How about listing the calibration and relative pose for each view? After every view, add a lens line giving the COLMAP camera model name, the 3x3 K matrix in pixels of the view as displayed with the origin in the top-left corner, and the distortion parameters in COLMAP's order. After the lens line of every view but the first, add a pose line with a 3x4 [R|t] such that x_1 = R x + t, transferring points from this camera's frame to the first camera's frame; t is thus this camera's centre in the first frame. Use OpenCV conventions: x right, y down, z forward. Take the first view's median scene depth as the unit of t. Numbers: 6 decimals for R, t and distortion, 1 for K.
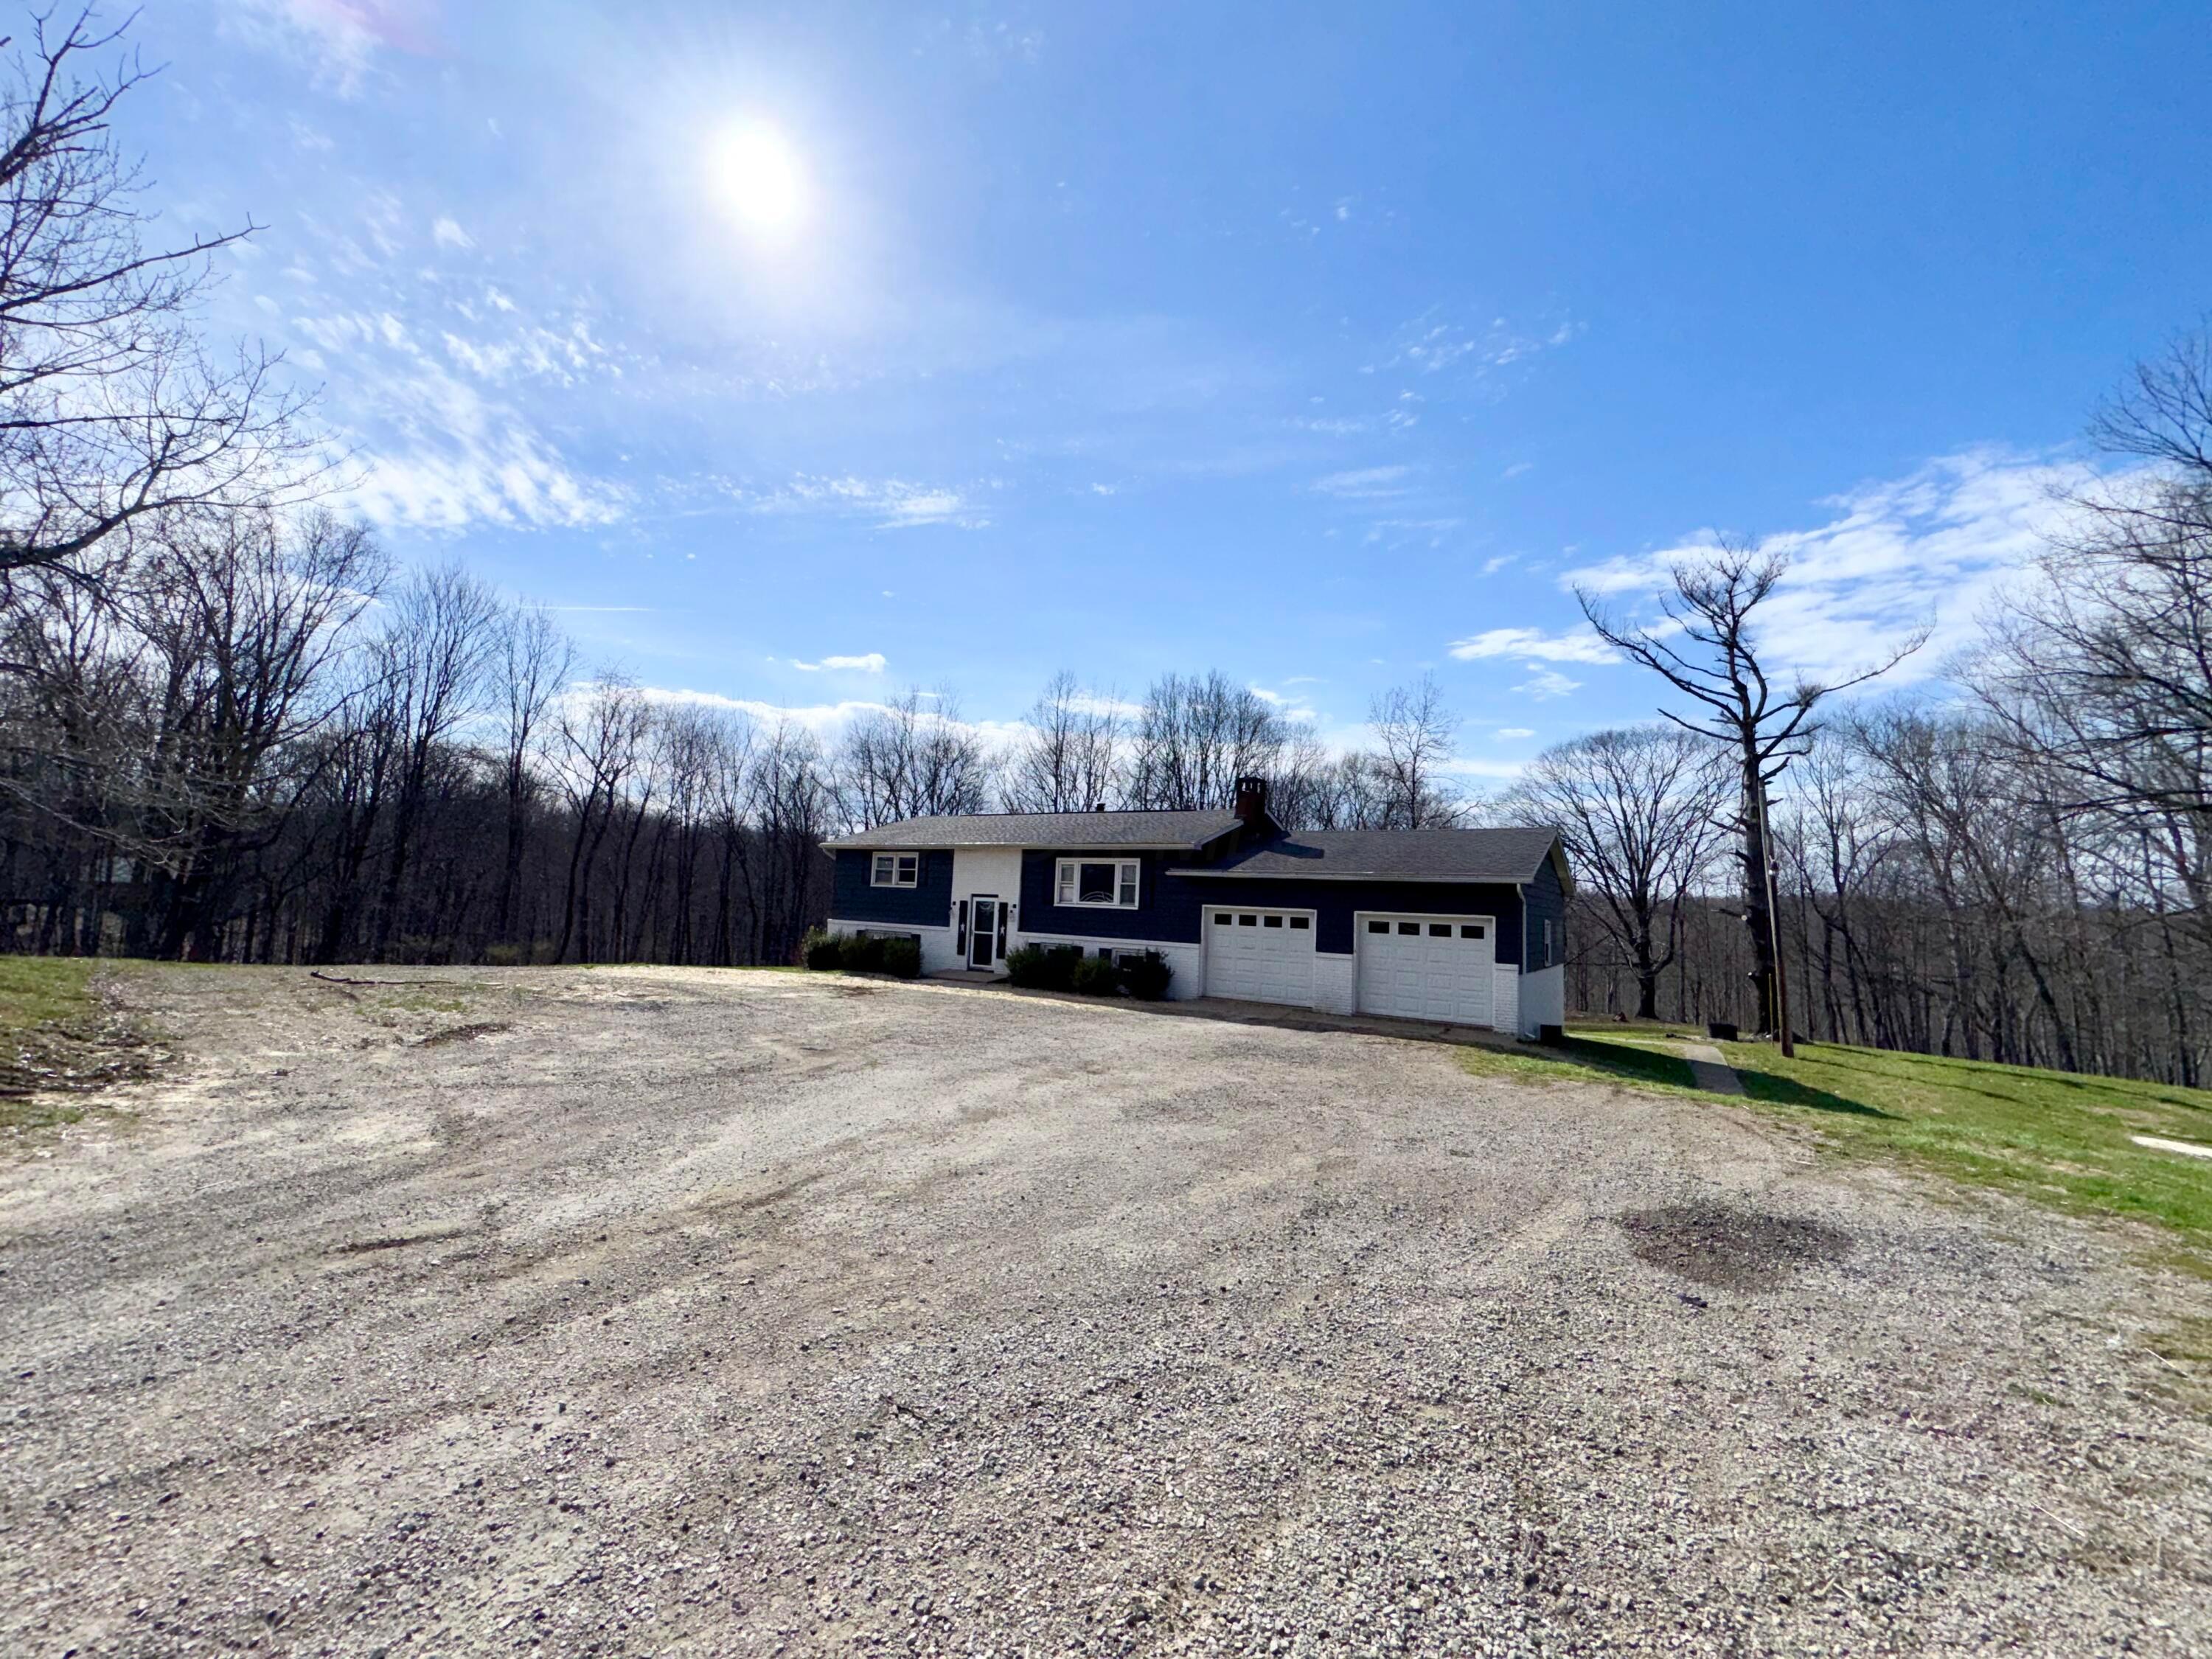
lens RADIAL K [[880.5, 0, 1103.5], [0, 880.5, 830.0], [0, 0, 1]] dist [0.002313, -0.000166]
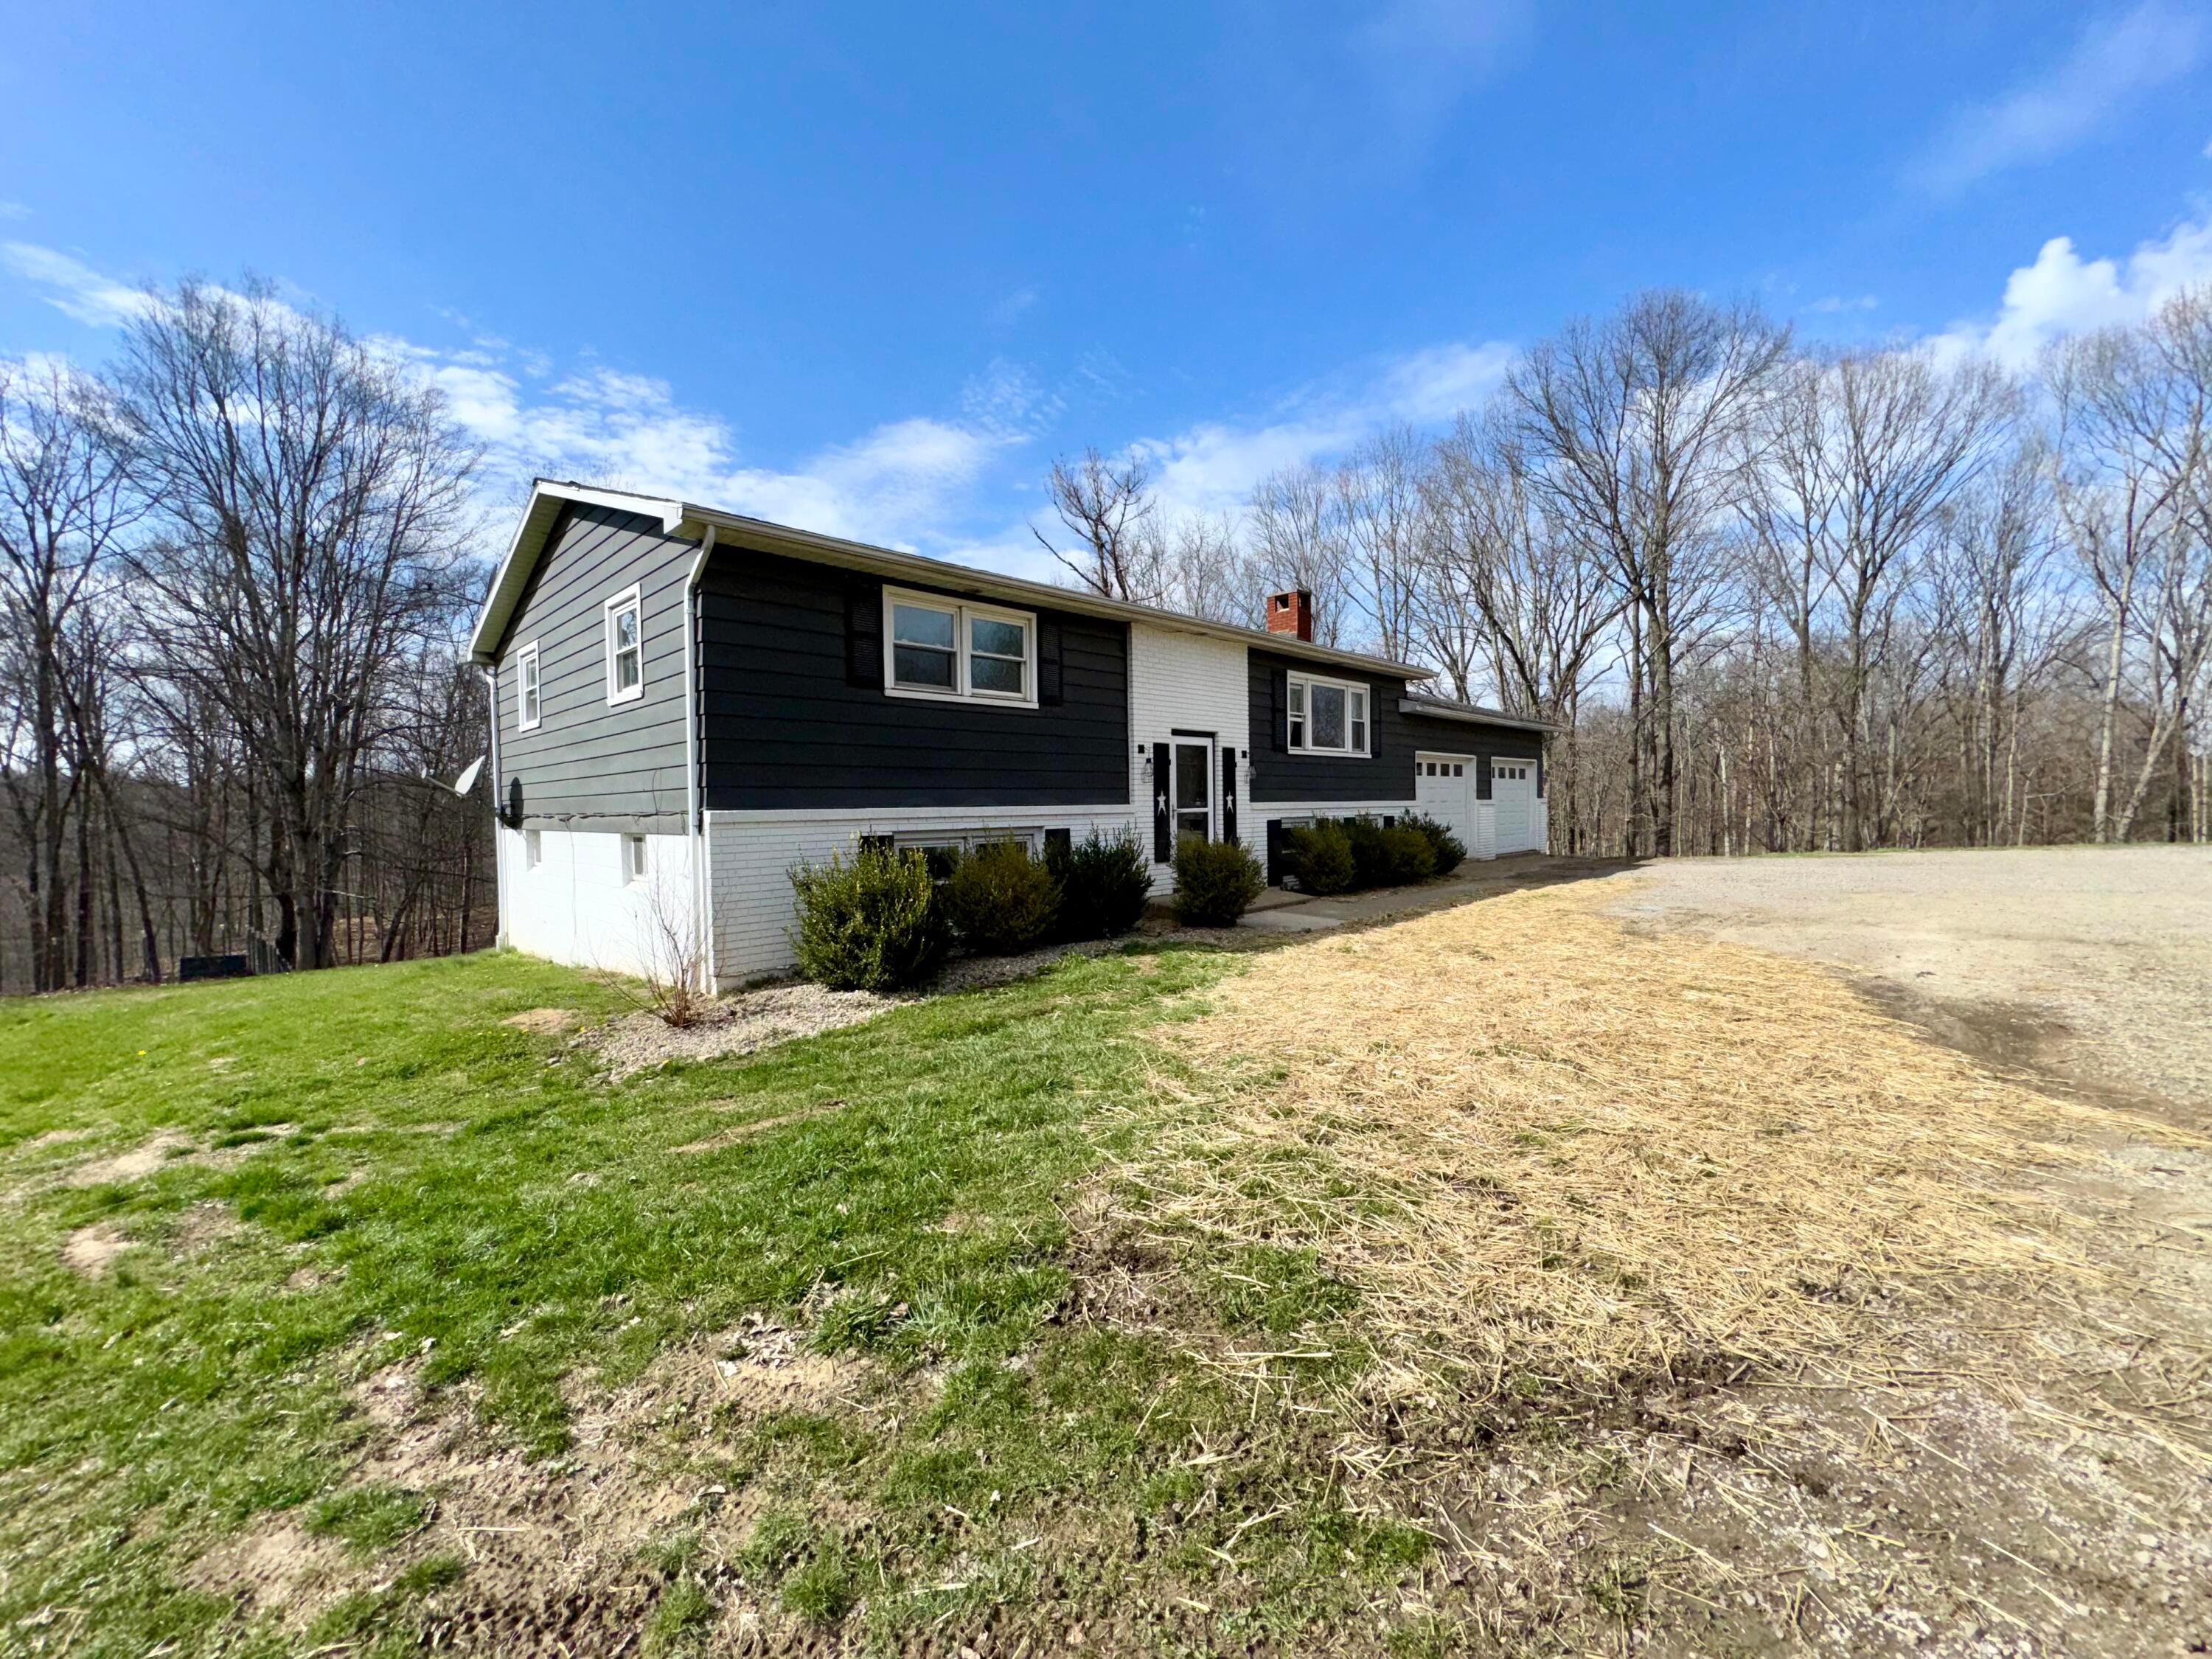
lens RADIAL K [[880.5, 0, 1112.5], [0, 880.5, 826.9], [0, 0, 1]] dist [0.002313, -0.000166]
pose [[0.222120, -0.104020, 0.969455, -0.638215], [-0.104742, 0.985993, 0.129793, 0.069014], [-0.969377, -0.130373, 0.208113, 0.962878]]
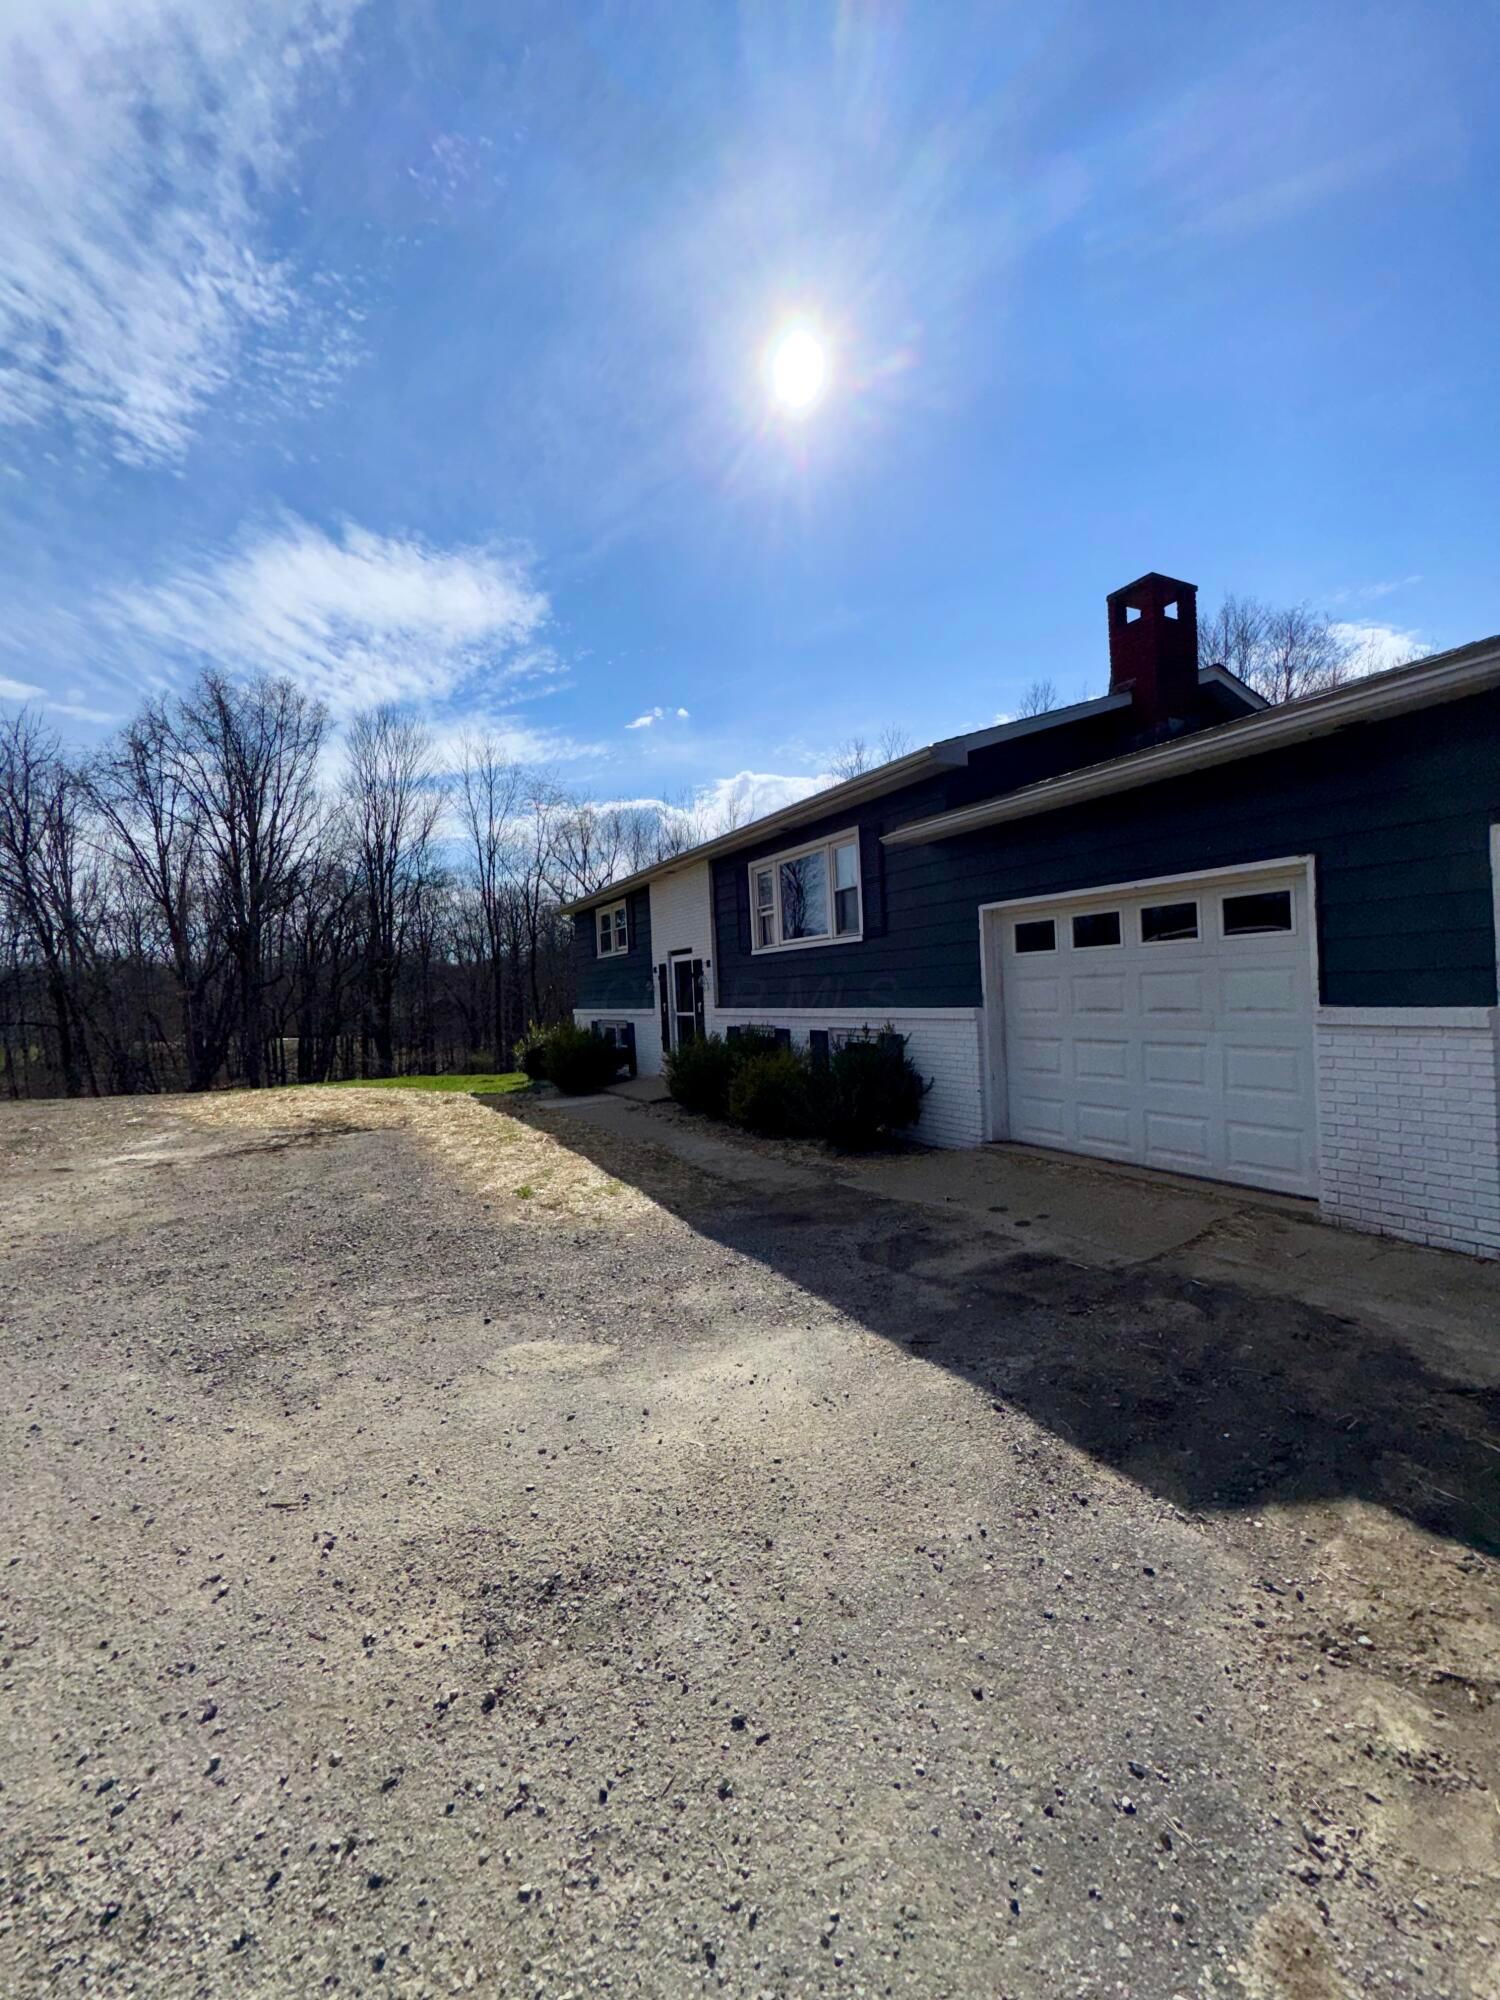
lens RADIAL K [[796.1, 0, 741.8], [0, 796.1, 1005.5], [0, 0, 1]] dist [0.002313, -0.000166]
pose [[0.862971, -0.078560, -0.499108, 0.171015], [0.133533, 0.988176, 0.075342, 0.077718], [0.487288, -0.131666, 0.863258, 0.567684]]
